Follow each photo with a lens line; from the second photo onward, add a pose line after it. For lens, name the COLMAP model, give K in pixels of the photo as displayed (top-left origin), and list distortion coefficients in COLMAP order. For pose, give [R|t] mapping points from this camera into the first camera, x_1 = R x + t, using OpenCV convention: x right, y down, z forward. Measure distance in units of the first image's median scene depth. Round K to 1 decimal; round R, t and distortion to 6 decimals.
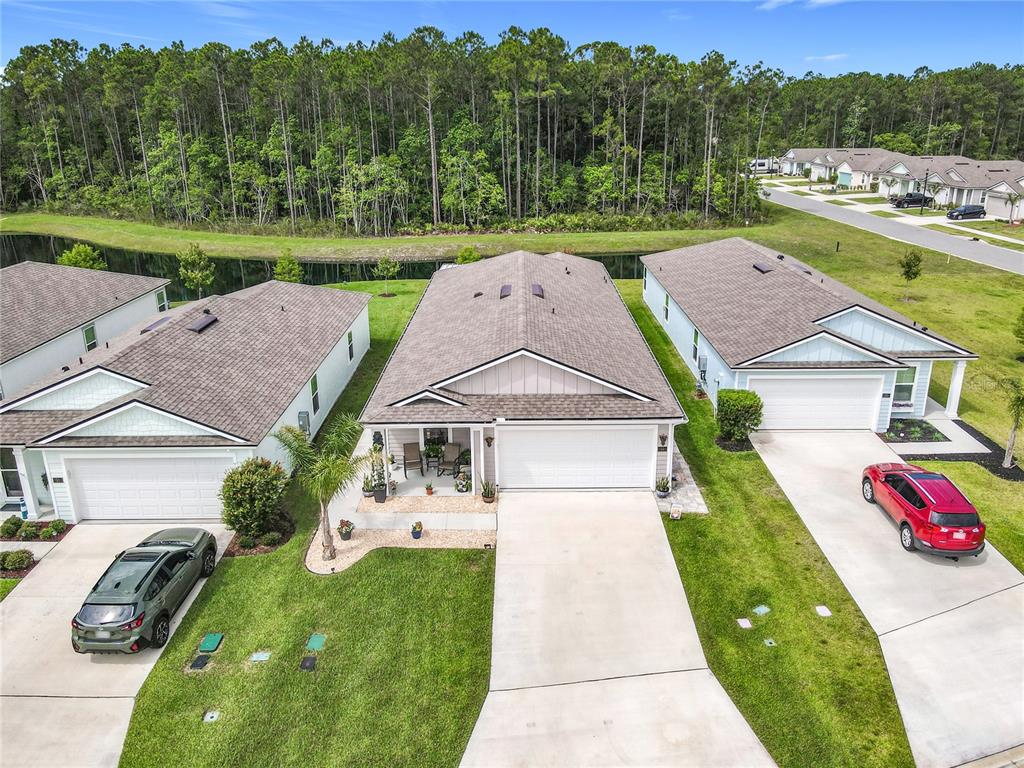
lens RADIAL K [[767.6, 0, 527.7], [0, 767.6, 357.3], [0, 0, 1]] dist [-0.003678, 0.002681]
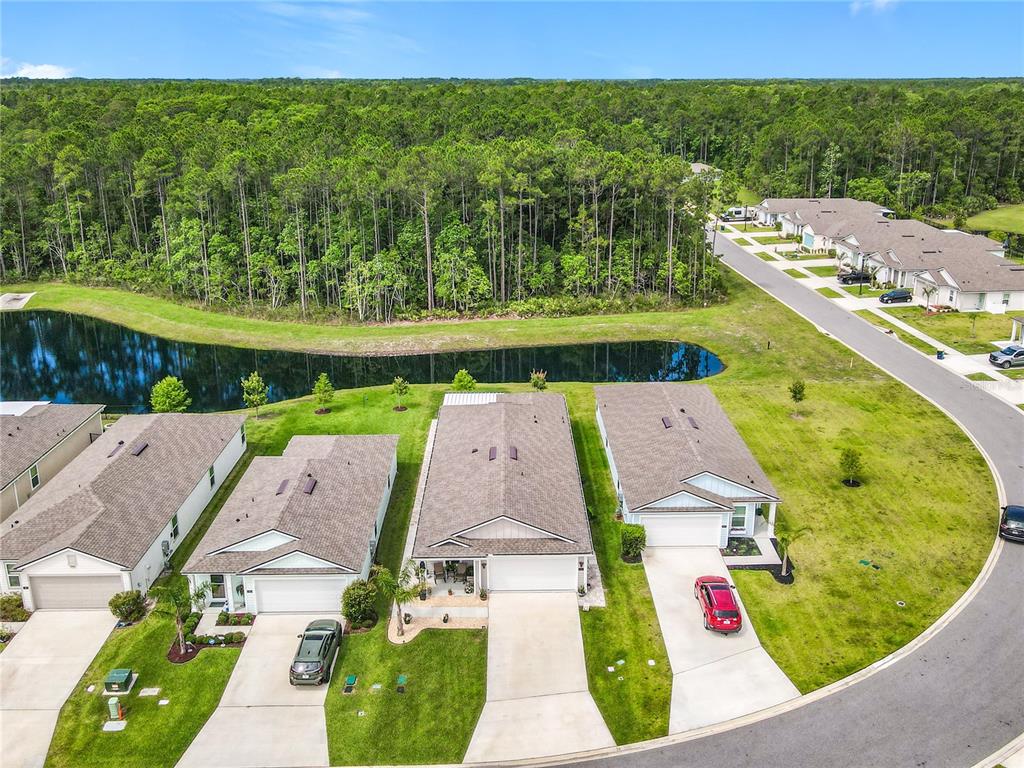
lens RADIAL K [[865.0, 0, 530.4], [0, 865.0, 326.7], [0, 0, 1]] dist [-0.006442, 0.009057]
pose [[0.999823, 0.001598, 0.018741, 0.016514], [-0.000937, 0.999379, -0.035233, -0.322698], [-0.018786, 0.035209, 0.999203, -0.887386]]
